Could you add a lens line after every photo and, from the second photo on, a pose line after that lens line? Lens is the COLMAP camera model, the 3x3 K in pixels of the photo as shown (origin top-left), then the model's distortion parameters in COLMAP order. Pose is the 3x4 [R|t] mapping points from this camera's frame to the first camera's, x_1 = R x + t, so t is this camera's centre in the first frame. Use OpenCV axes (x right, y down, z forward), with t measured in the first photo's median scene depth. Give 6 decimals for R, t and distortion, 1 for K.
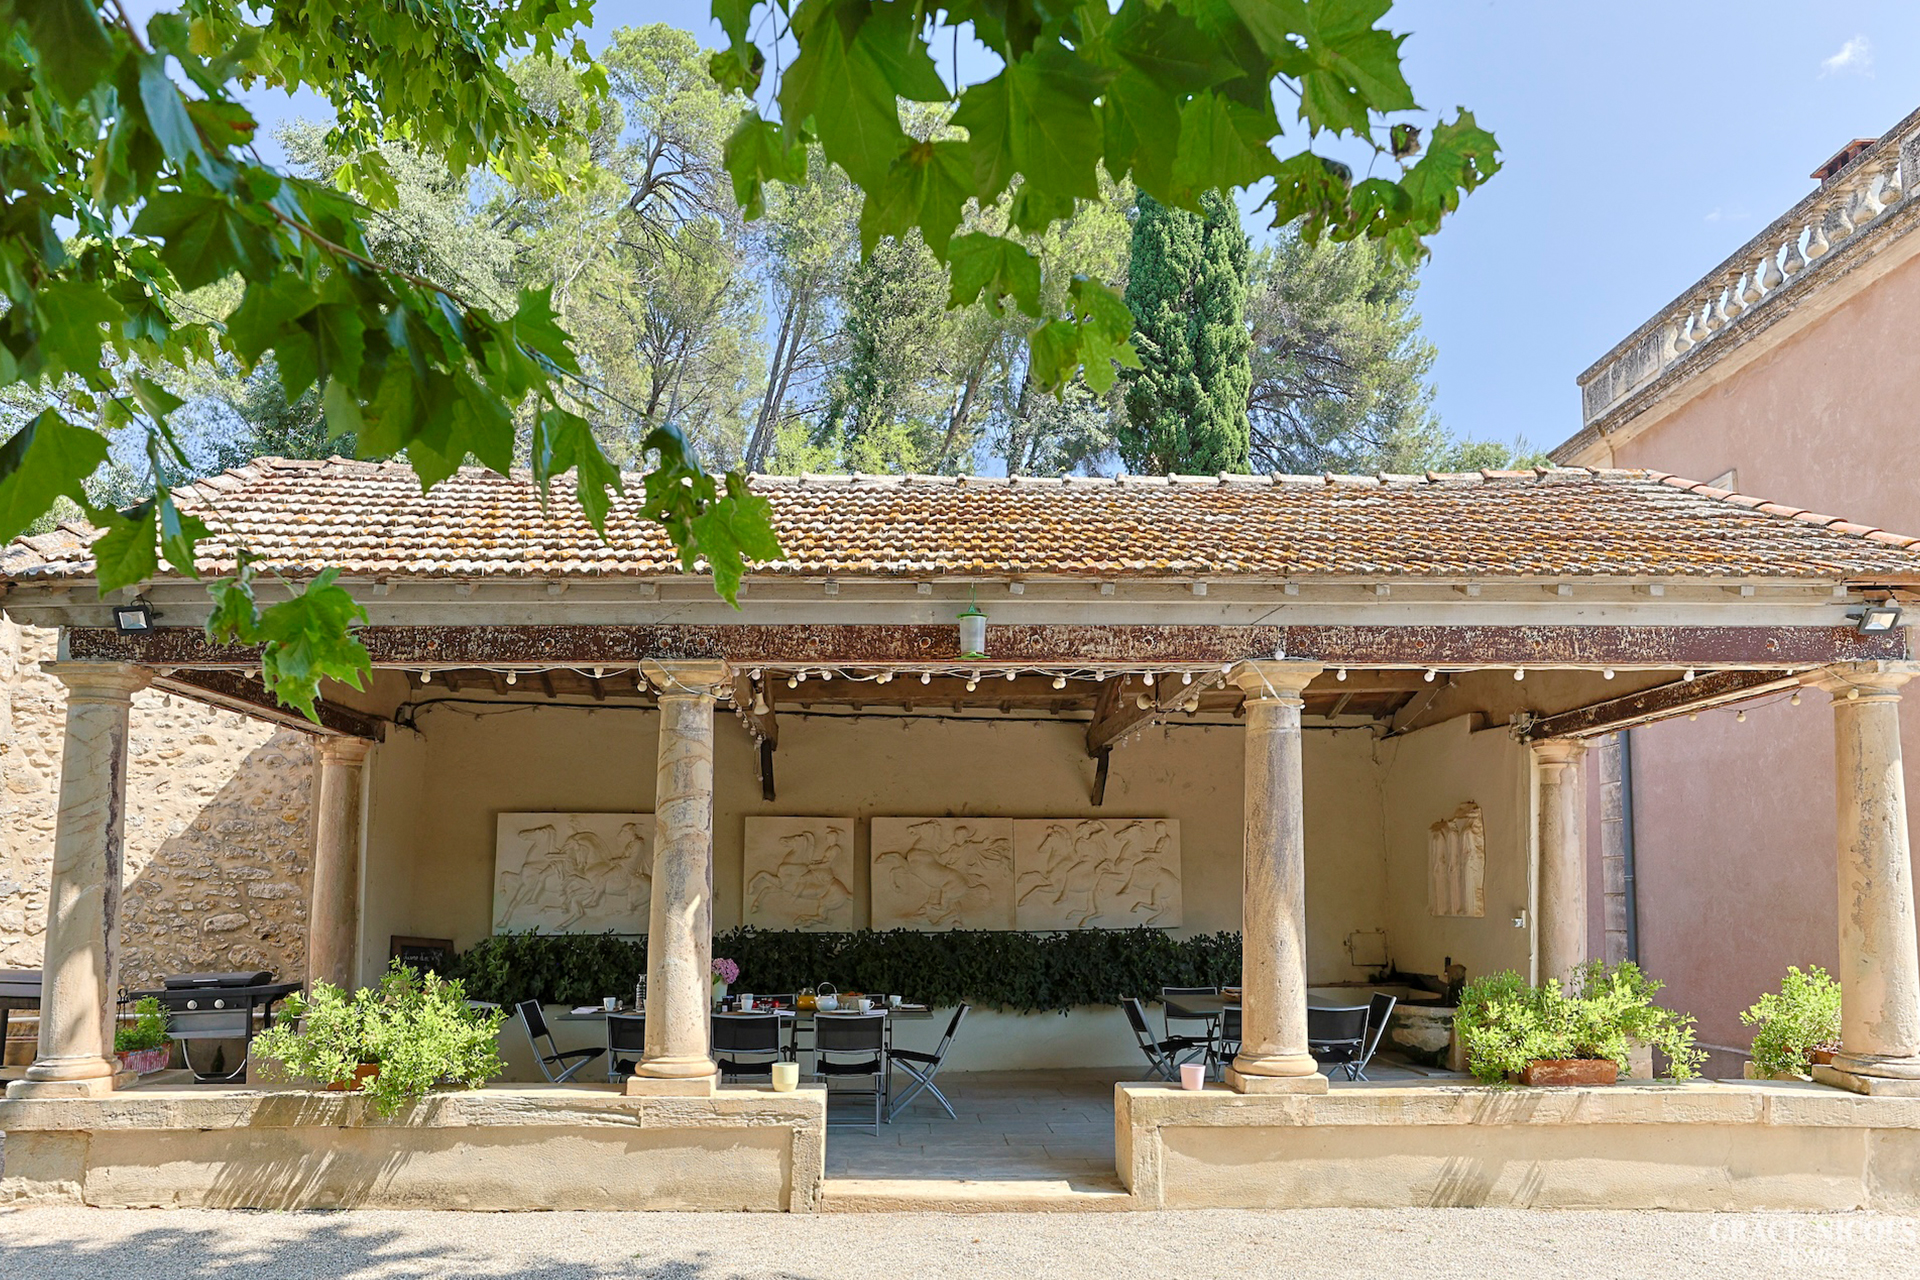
lens RADIAL K [[1353.1, 0, 960.7], [0, 1353.1, 791.1], [0, 0, 1]] dist [-0.025506, 0.036955]
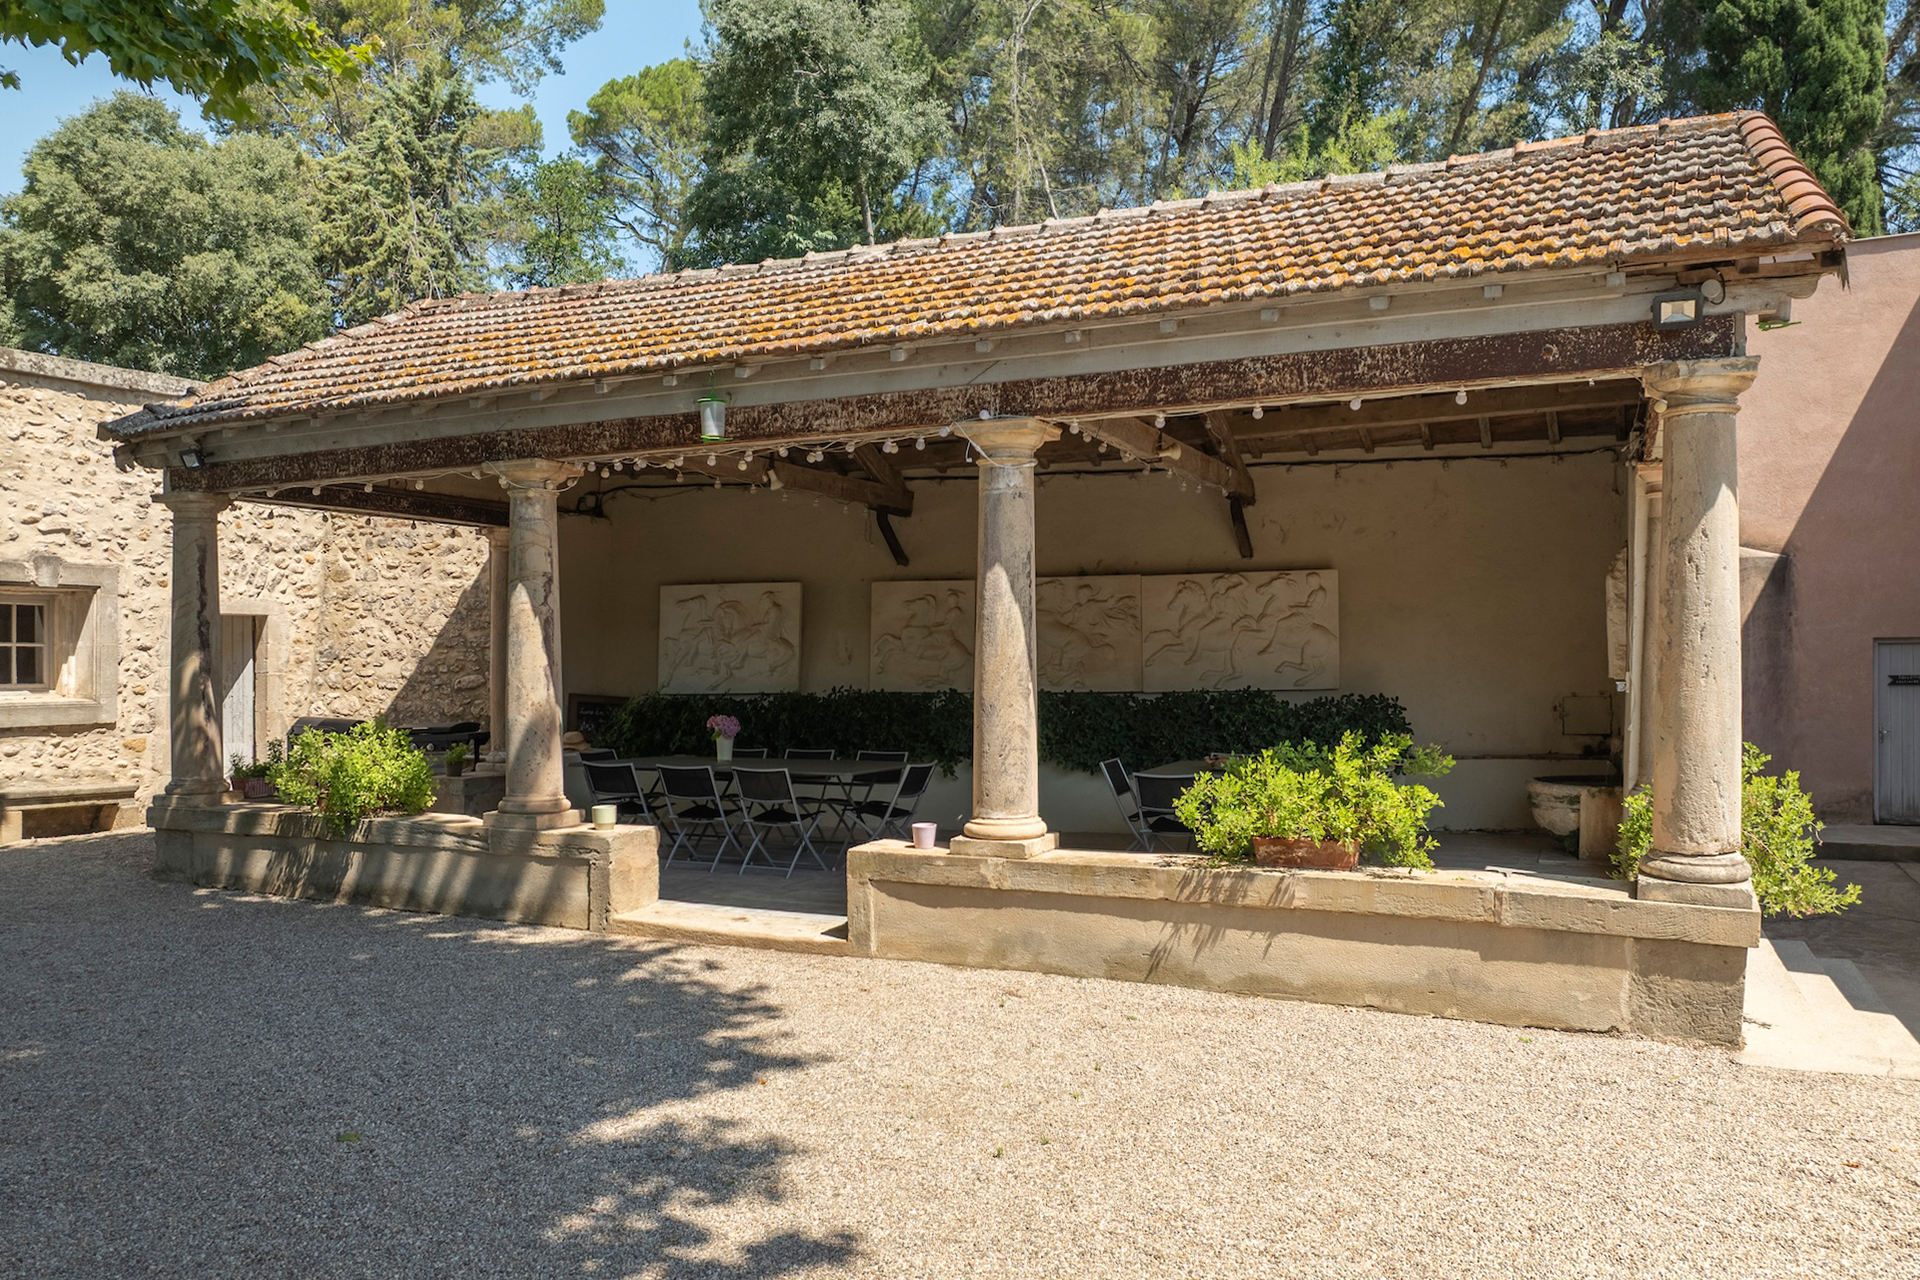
lens RADIAL K [[1450.3, 0, 962.7], [0, 1450.3, 671.5], [0, 0, 1]] dist [-0.028233, -0.002113]
pose [[0.894418, -0.000278, -0.447231, 0.678784], [0.041350, 0.995768, 0.082077, -0.002154], [0.445315, -0.091904, 0.890645, 0.042151]]
